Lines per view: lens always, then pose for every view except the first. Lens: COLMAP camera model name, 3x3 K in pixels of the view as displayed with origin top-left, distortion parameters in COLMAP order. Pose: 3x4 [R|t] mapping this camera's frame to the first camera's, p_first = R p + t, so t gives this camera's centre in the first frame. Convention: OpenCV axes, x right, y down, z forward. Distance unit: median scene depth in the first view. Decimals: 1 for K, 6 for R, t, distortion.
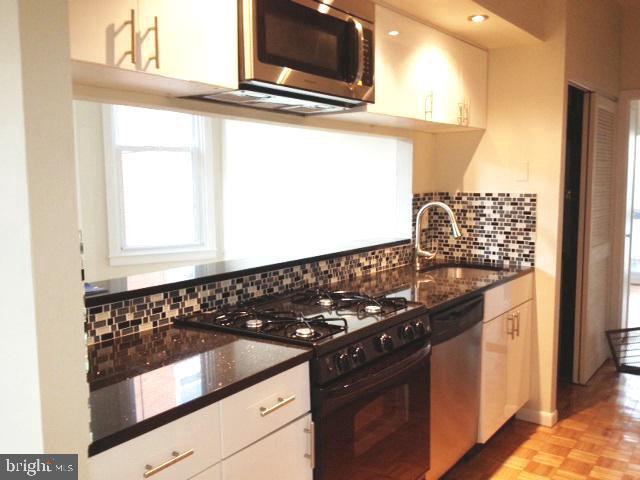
lens RADIAL K [[628.7, 0, 316.5], [0, 628.7, 243.7], [0, 0, 1]] dist [0.297692, -0.667935]
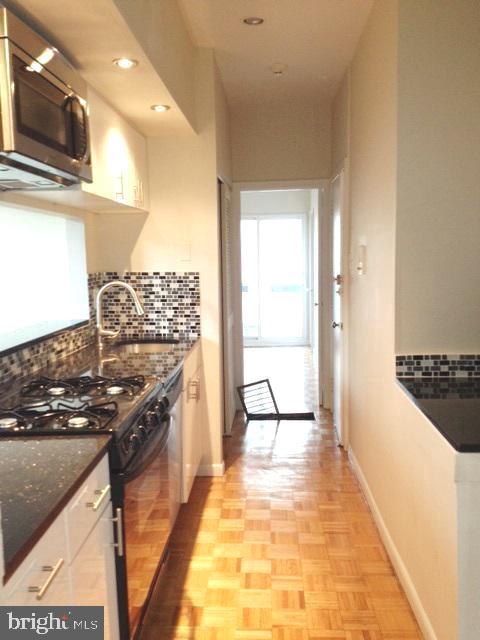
lens RADIAL K [[628.7, 0, 240.0], [0, 628.7, 320.0], [0, 0, 1]] dist [0.297692, -0.667935]
pose [[0.841761, -0.068485, 0.535488, -0.189874], [0.071317, 0.997334, 0.015445, -0.005569], [-0.535118, 0.025189, 0.844402, 0.032923]]
